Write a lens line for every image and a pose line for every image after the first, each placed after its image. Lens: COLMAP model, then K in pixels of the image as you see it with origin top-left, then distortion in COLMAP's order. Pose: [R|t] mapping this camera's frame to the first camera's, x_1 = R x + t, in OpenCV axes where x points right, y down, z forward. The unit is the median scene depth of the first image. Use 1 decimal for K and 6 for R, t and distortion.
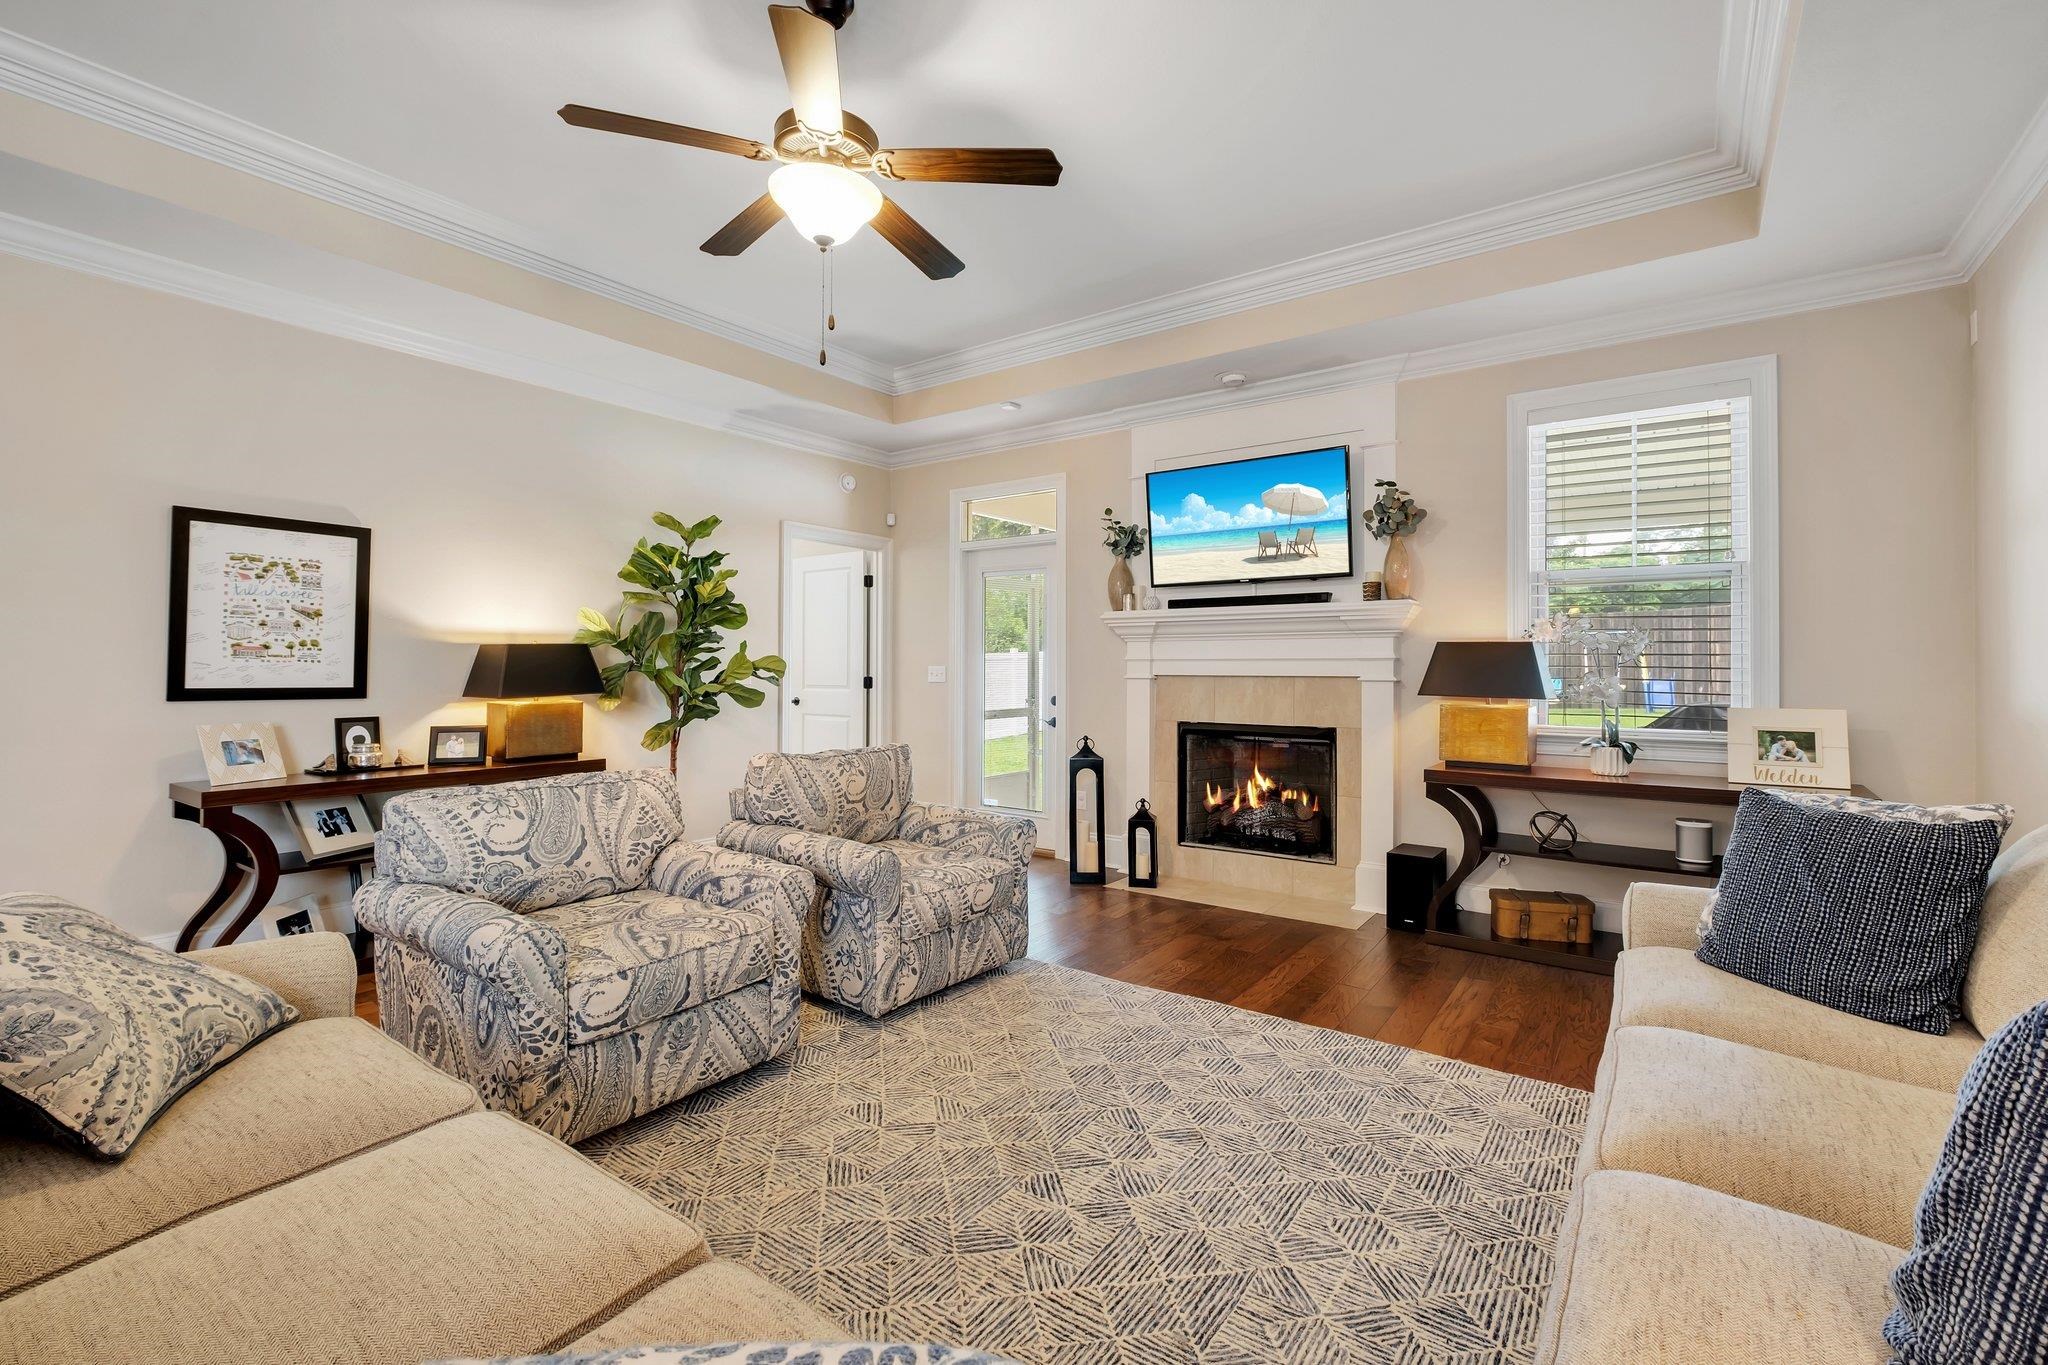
lens RADIAL K [[891.9, 0, 1035.8], [0, 891.9, 654.7], [0, 0, 1]] dist [-0.003962, -0.000220]
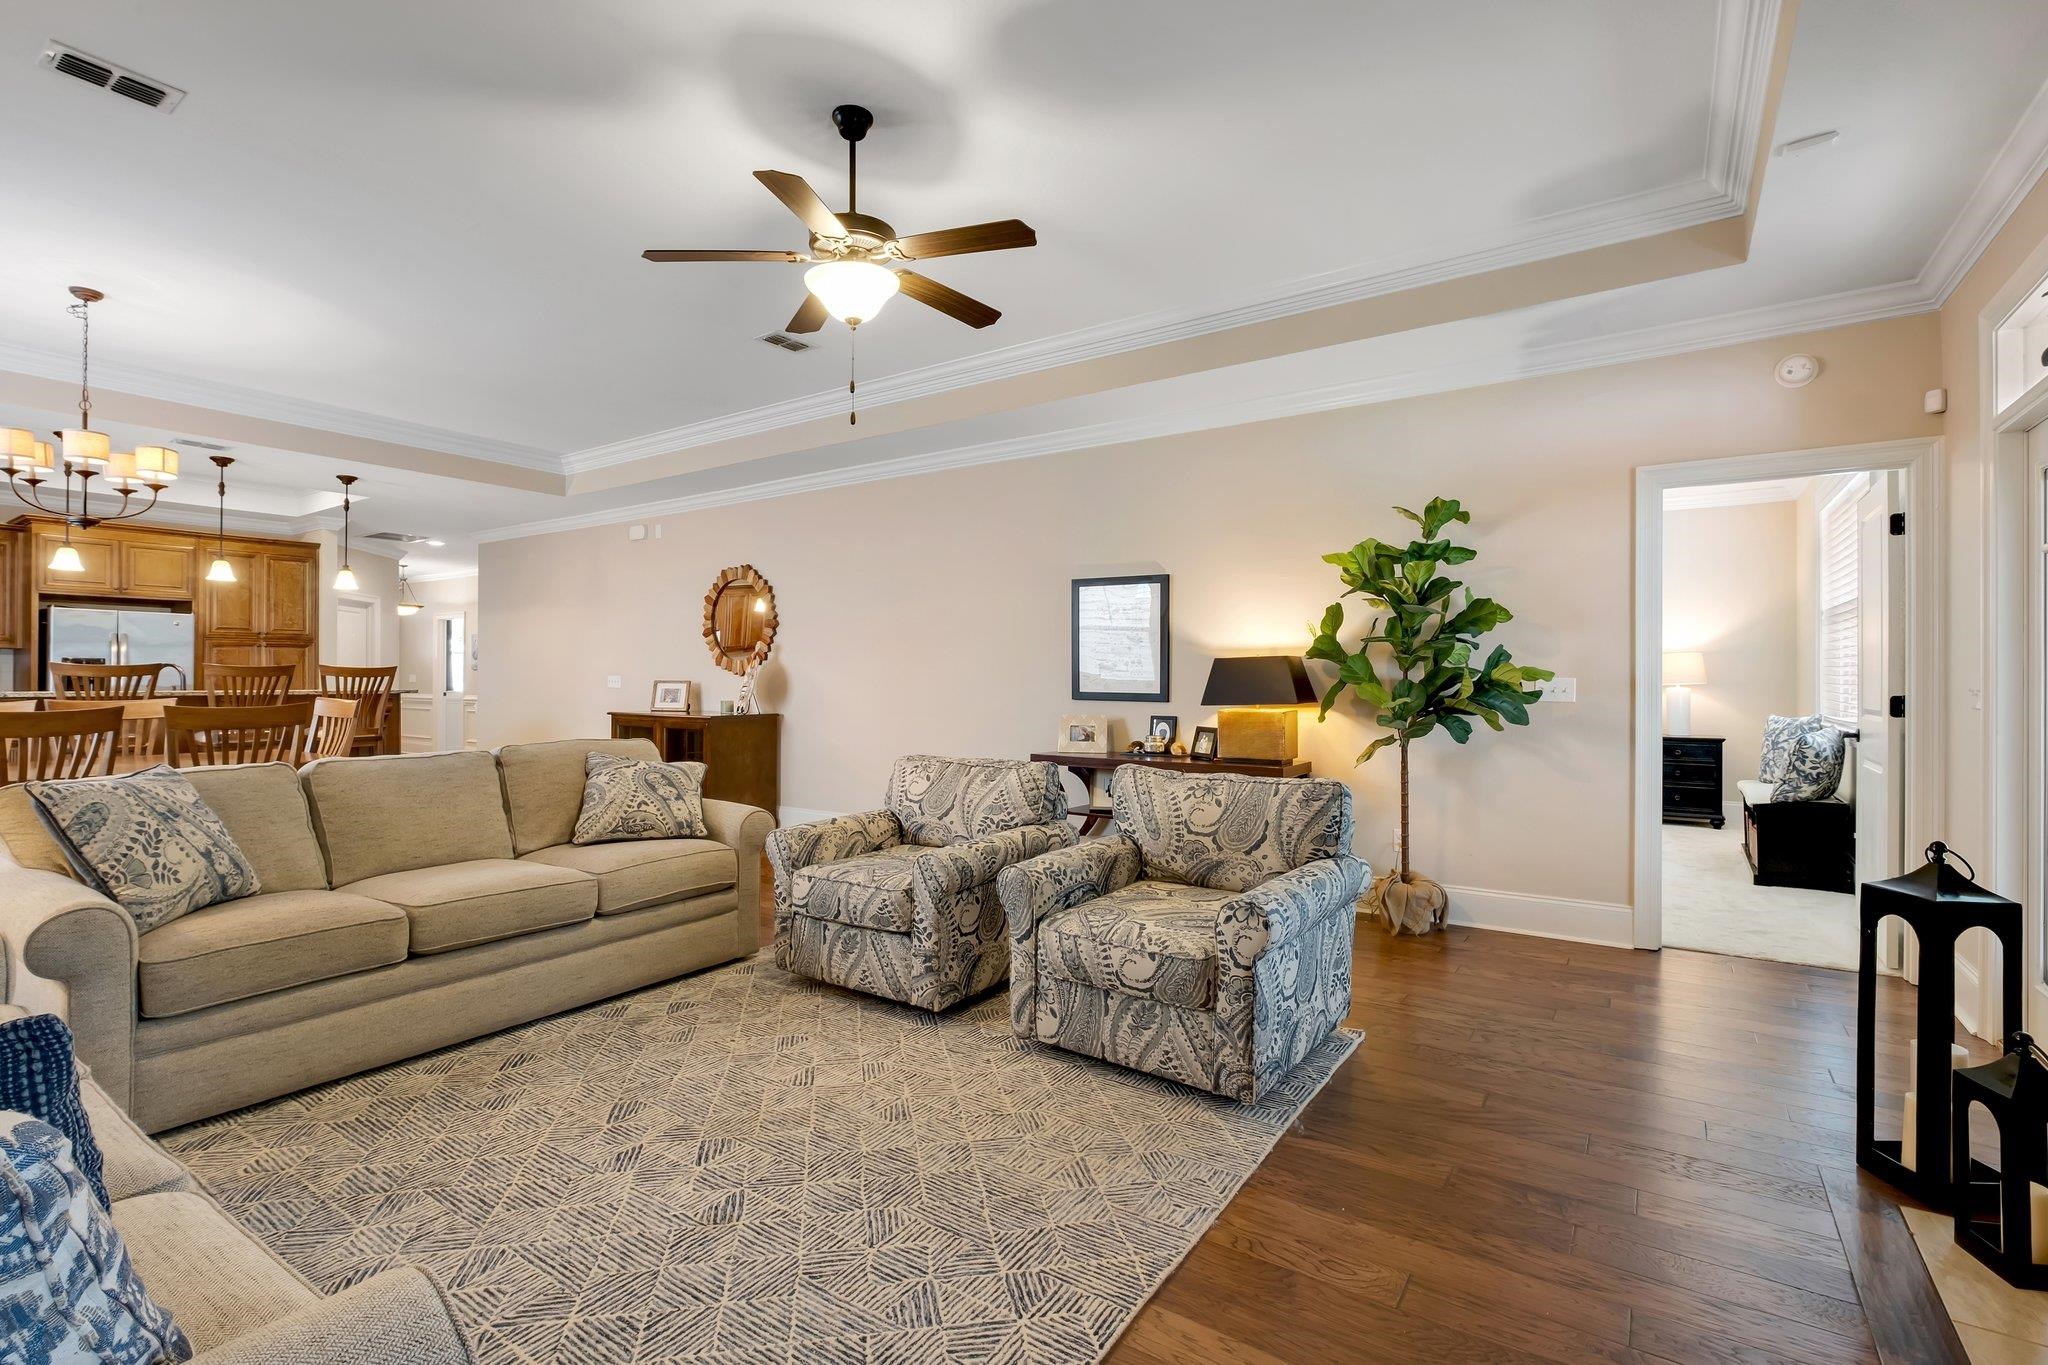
lens RADIAL K [[913.0, 0, 996.7], [0, 913.0, 673.0], [0, 0, 1]] dist [-0.002572, -0.002193]
pose [[0.019863, -0.007997, -0.999771, 0.614075], [0.012119, 0.999896, -0.007757, 0.013496], [0.999729, -0.011962, 0.019957, 0.721333]]
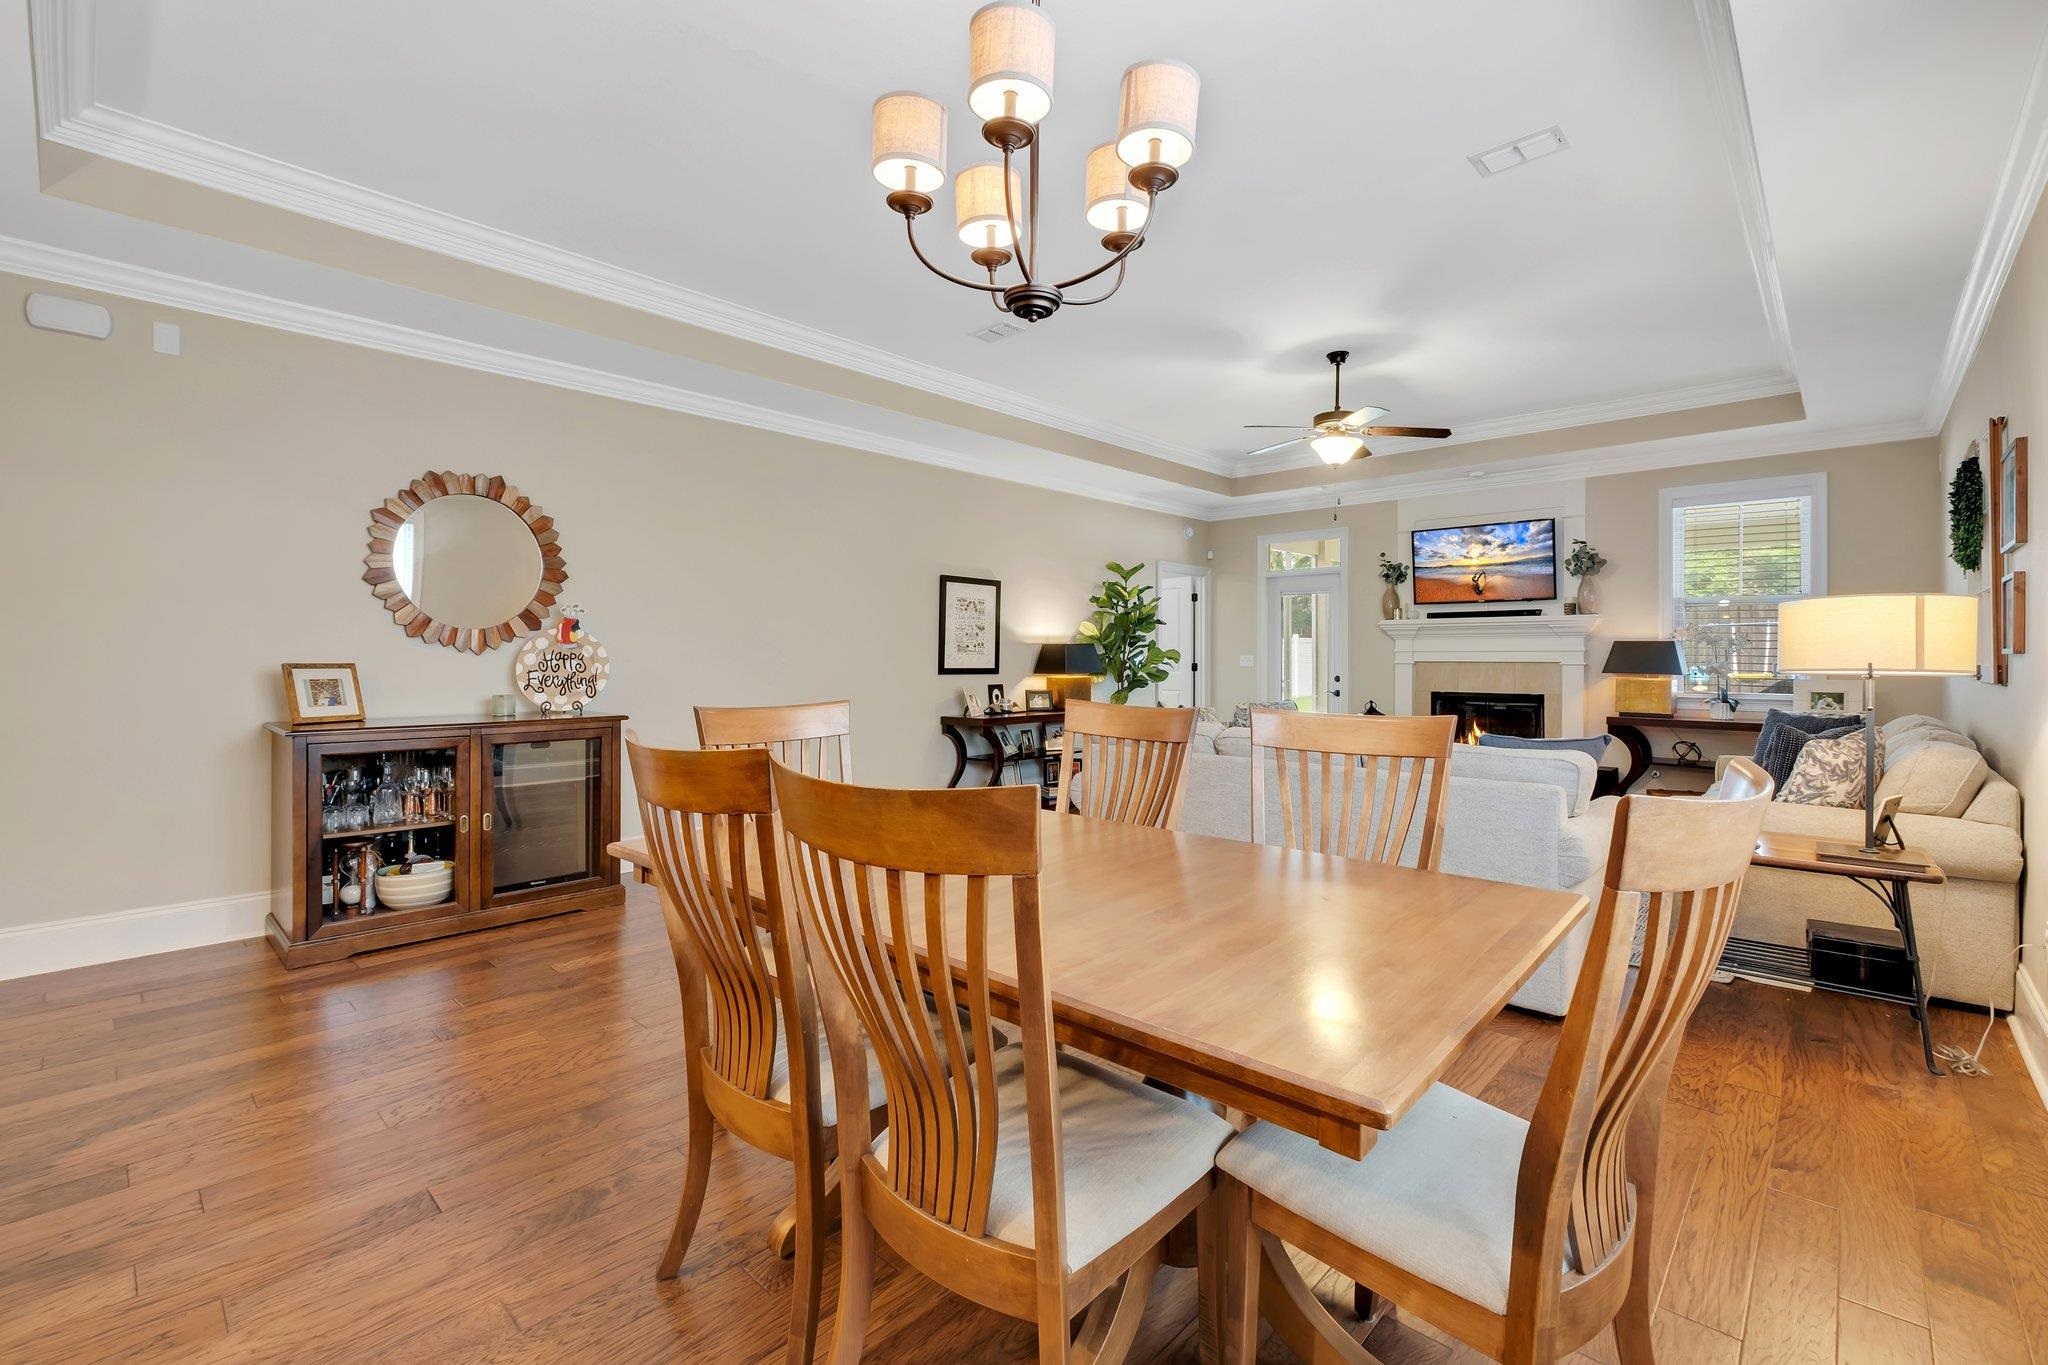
lens RADIAL K [[891.9, 0, 1059.9], [0, 891.9, 655.2], [0, 0, 1]] dist [-0.003962, -0.000220]
pose [[0.995502, -0.002083, -0.094716, -0.443637], [0.003264, 0.999919, 0.012312, -0.011335], [0.094683, -0.012566, 0.995428, -0.793059]]
